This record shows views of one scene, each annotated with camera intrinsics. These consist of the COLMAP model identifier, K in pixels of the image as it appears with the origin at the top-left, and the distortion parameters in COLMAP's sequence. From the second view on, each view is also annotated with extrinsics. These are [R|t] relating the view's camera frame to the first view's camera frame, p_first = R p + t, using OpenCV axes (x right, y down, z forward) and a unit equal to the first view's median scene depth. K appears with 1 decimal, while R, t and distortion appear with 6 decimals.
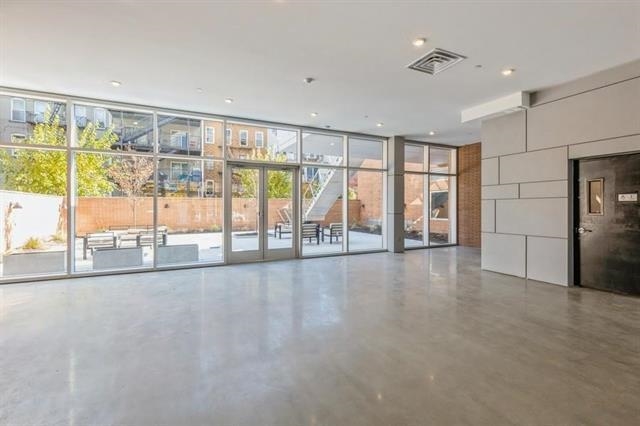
lens RADIAL K [[292.0, 0, 321.7], [0, 292.0, 209.4], [0, 0, 1]] dist [0.002198, 0.000003]
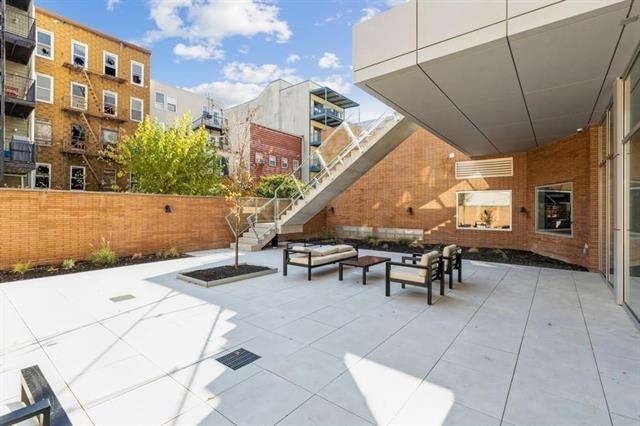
lens RADIAL K [[292.0, 0, 319.6], [0, 292.0, 211.1], [0, 0, 1]] dist [0.002198, 0.000003]
pose [[0.903585, 0.002818, 0.428399, -0.129076], [-0.002889, 0.999996, -0.000484, -0.004552], [-0.428398, -0.000800, 0.903590, 0.218268]]
